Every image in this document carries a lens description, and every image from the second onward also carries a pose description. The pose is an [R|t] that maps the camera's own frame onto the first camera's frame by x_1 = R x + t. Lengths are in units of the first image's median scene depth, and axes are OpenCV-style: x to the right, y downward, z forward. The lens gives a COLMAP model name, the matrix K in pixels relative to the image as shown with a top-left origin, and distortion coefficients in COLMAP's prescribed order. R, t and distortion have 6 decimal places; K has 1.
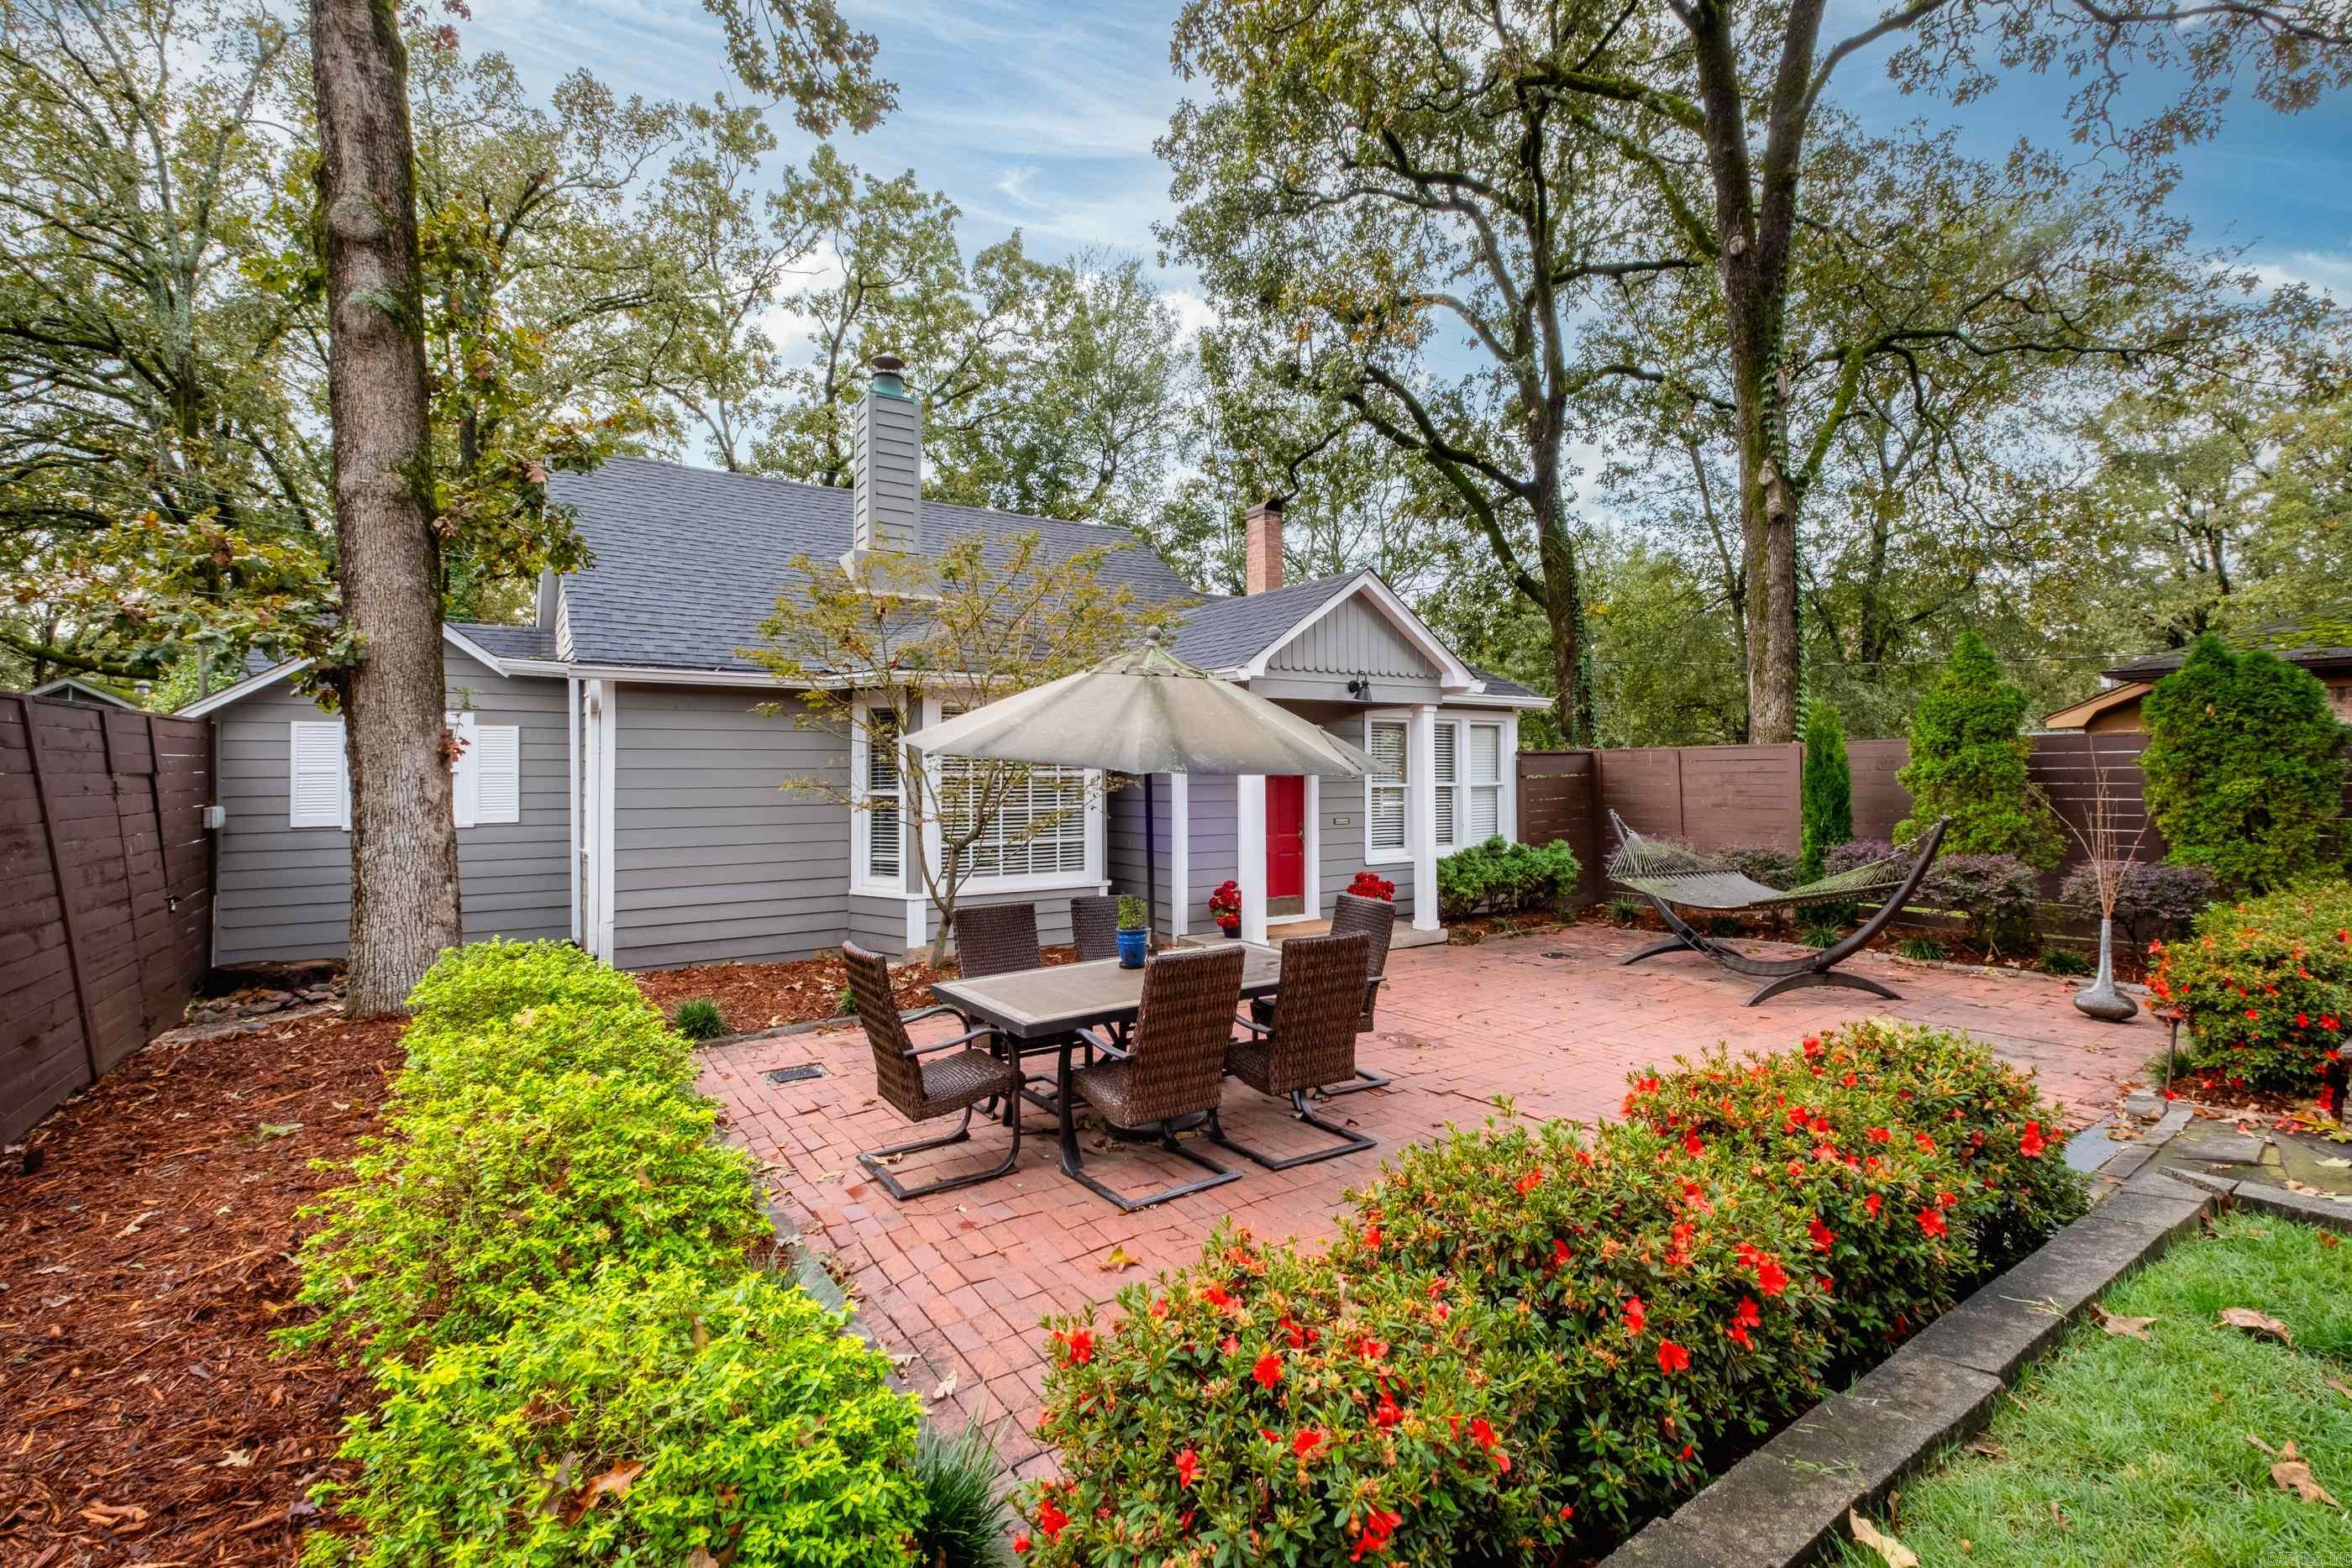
lens RADIAL K [[1053.0, 0, 1184.3], [0, 1053.0, 743.6], [0, 0, 1]] dist [0.002749, -0.000427]
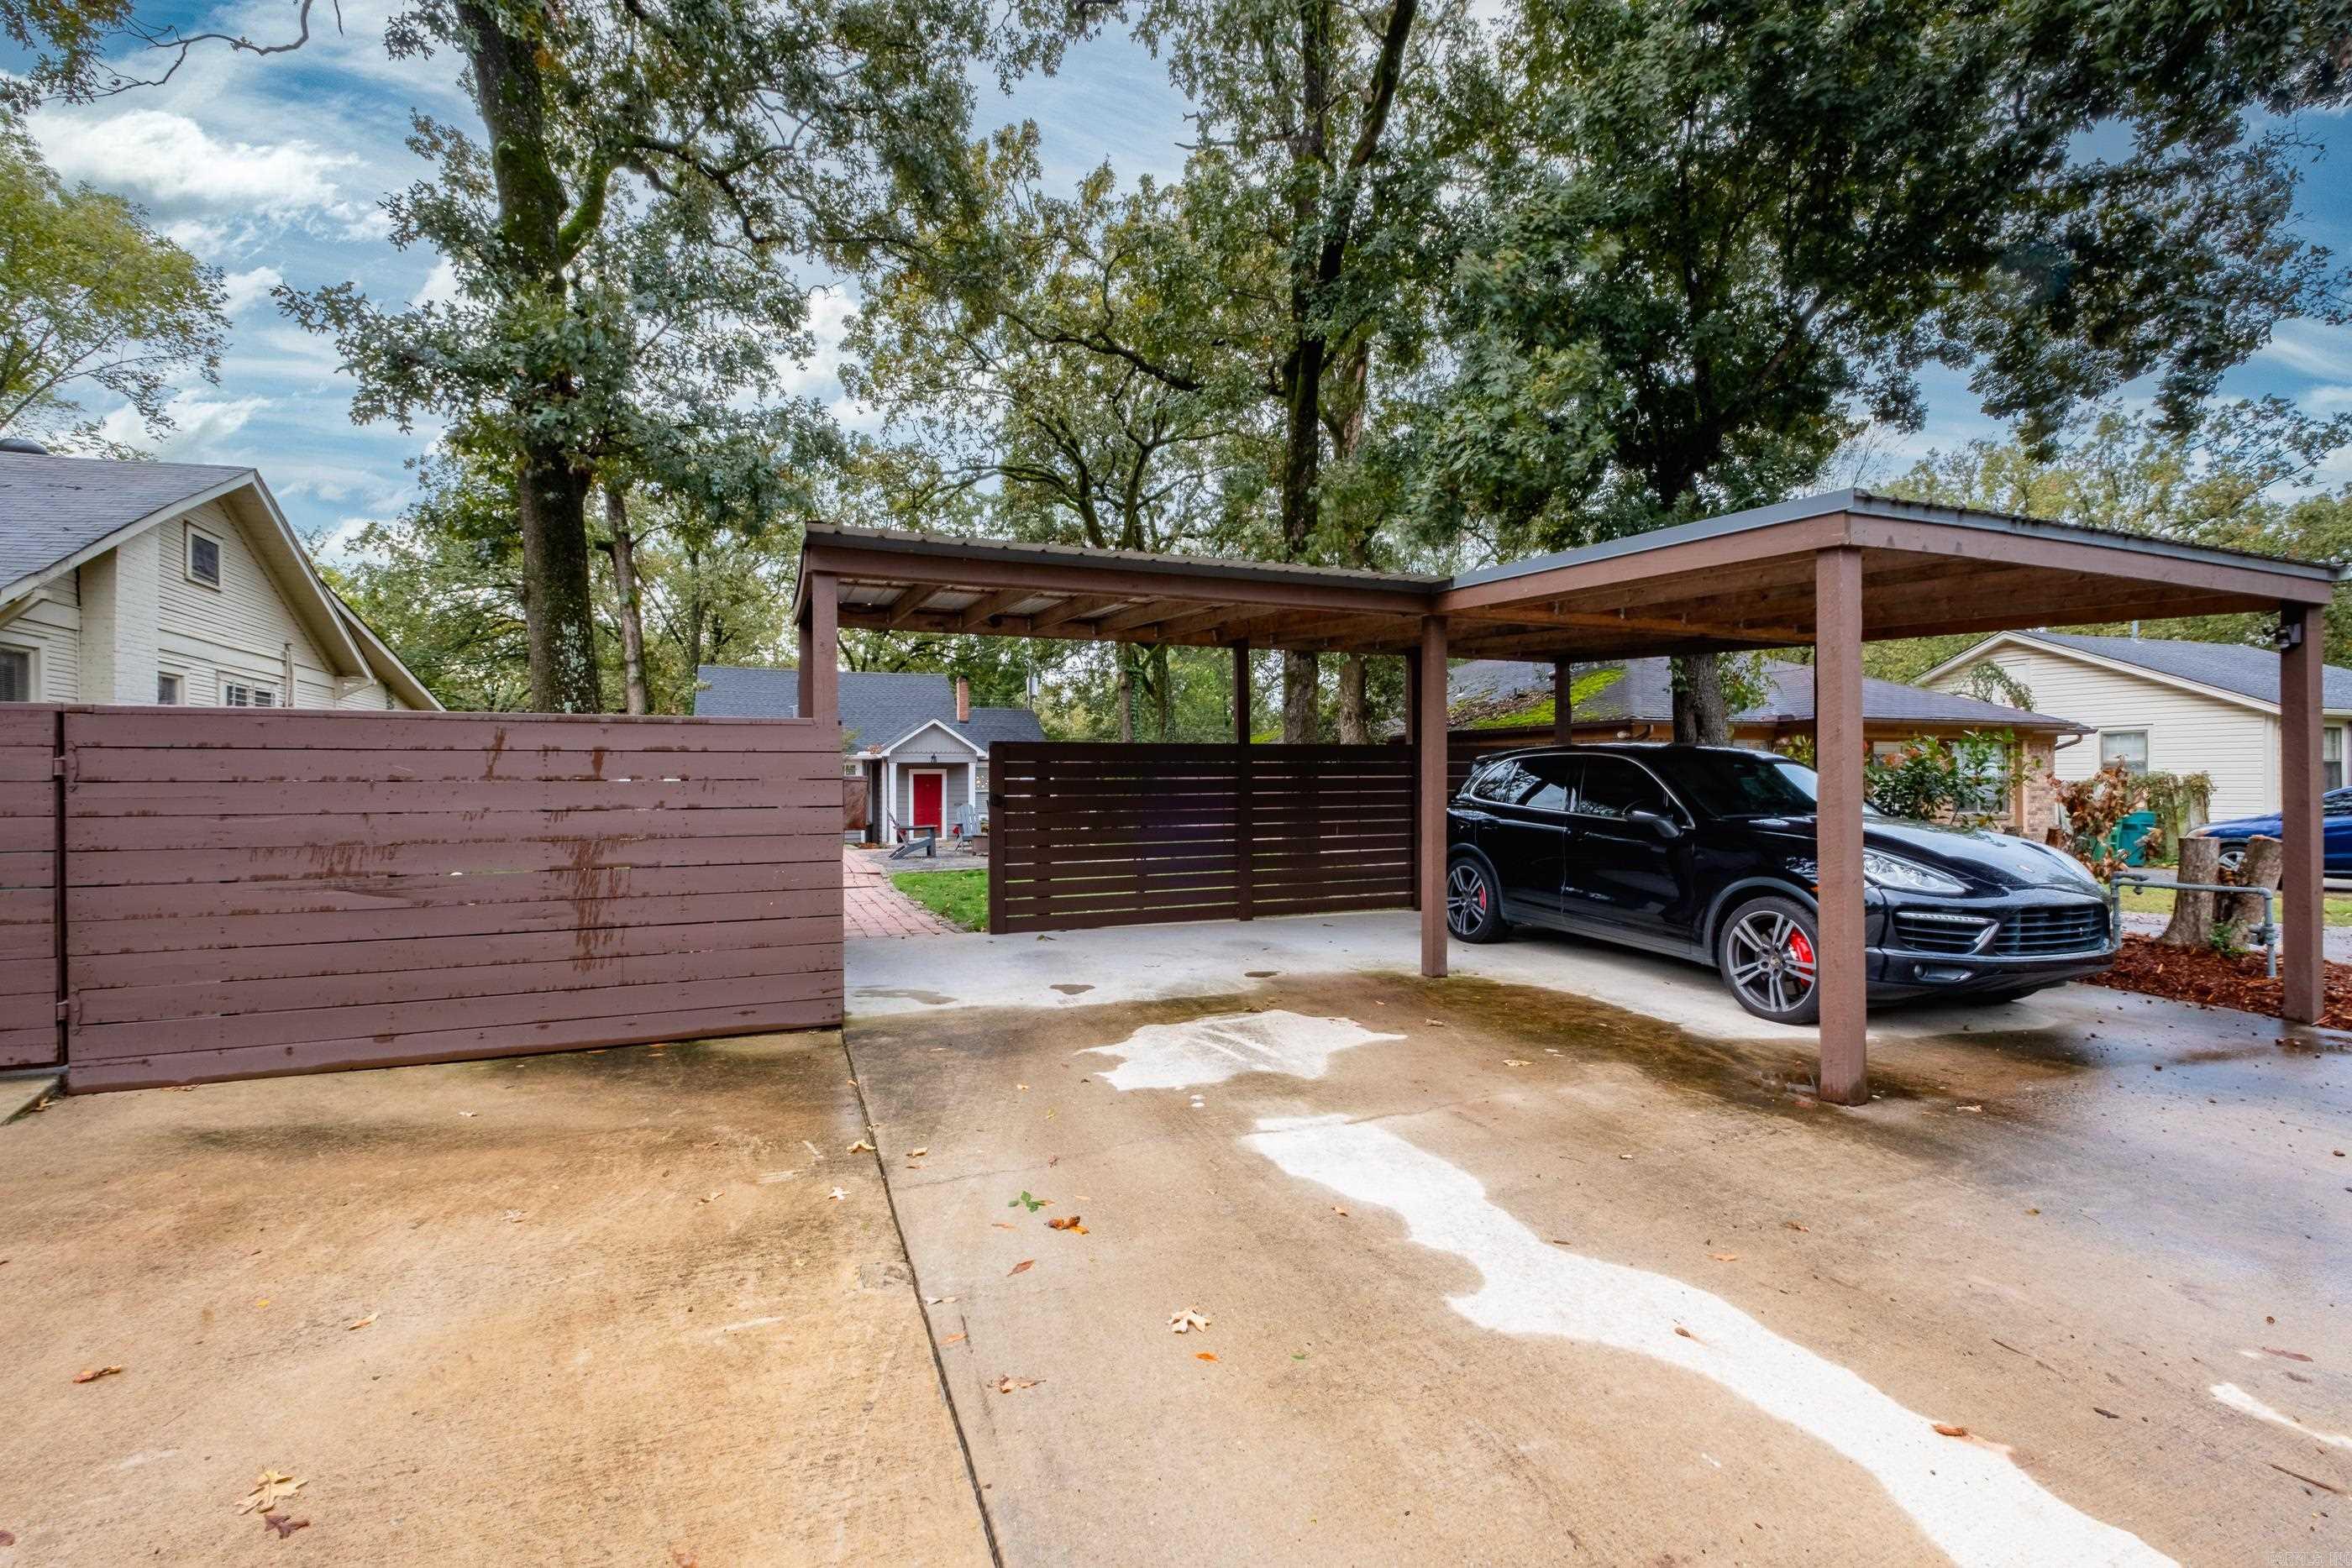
lens RADIAL K [[1050.0, 0, 1186.0], [0, 1050.0, 783.0], [0, 0, 1]] dist [0.002811, -0.002787]
pose [[0.977697, 0.001485, -0.210017, 1.450855], [0.005293, 0.999483, 0.031706, -0.072046], [0.209956, -0.032111, 0.977183, -1.695716]]
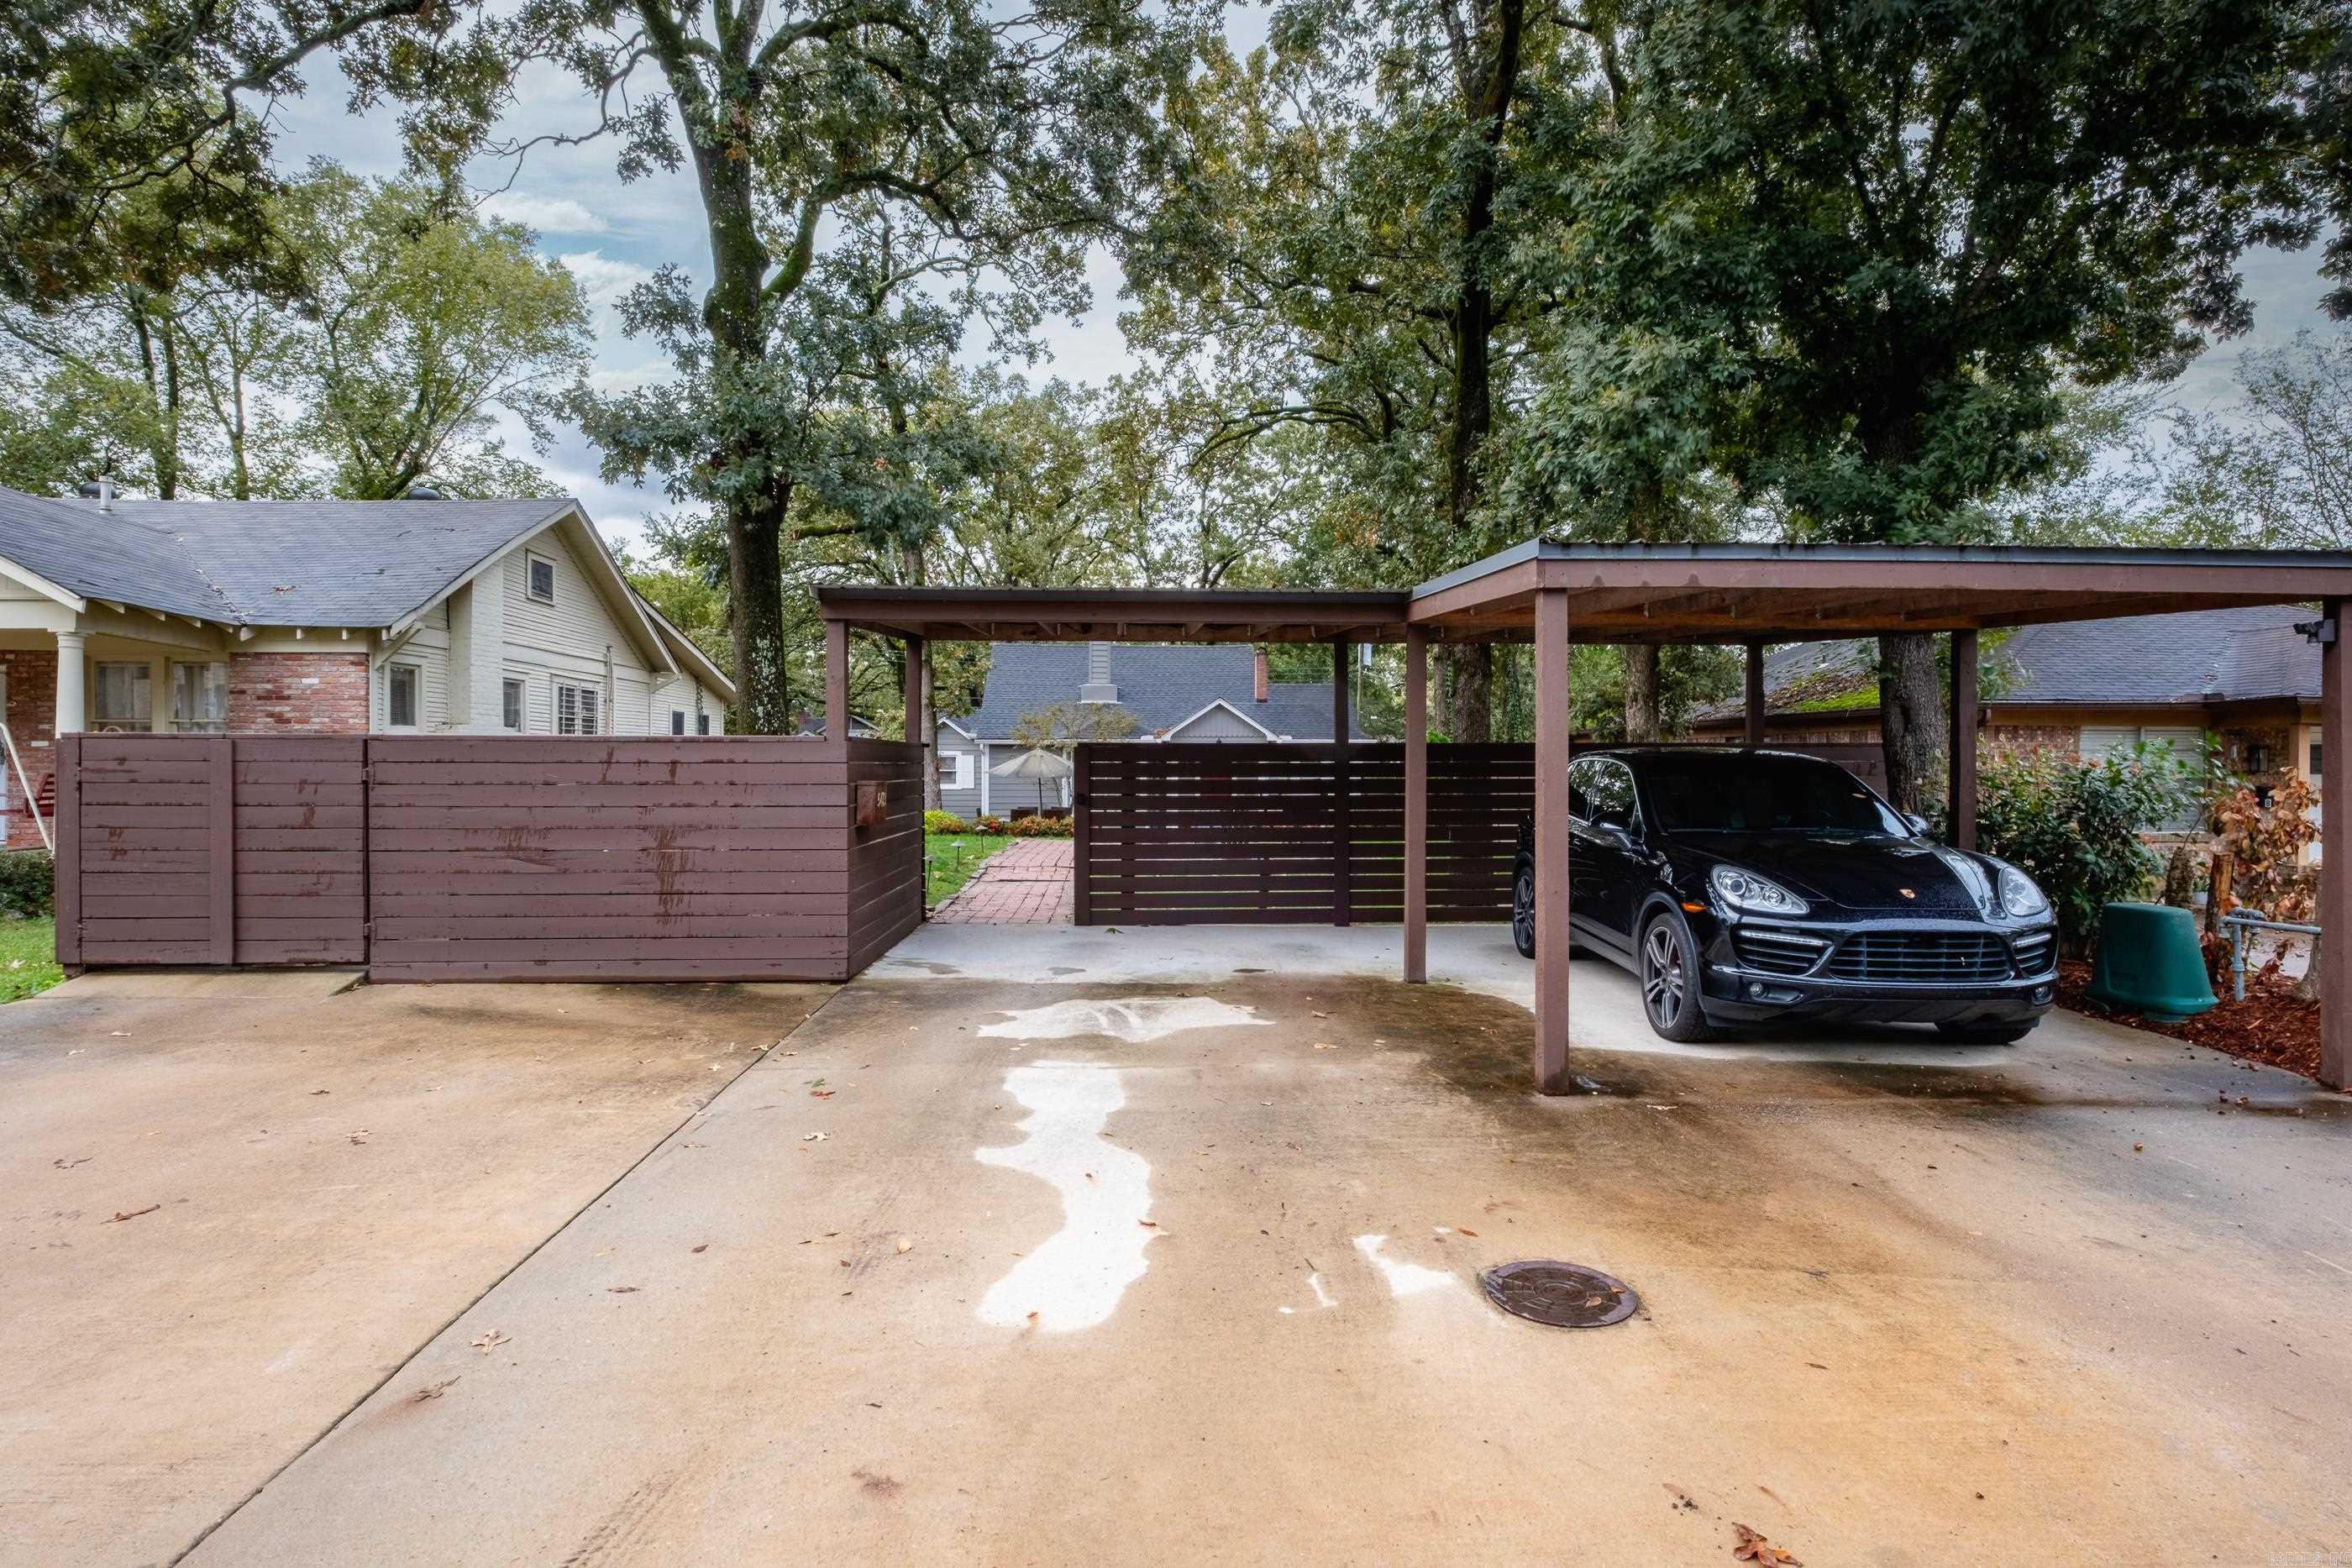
lens RADIAL K [[1314.2, 0, 1183.5], [0, 1314.2, 789.3], [0, 0, 1]] dist [0.002473, 0.003385]
pose [[0.847815, 0.017519, -0.530002, 1.812398], [0.009480, 0.998794, 0.048179, -0.094402], [0.530207, -0.045872, 0.846627, -1.812402]]
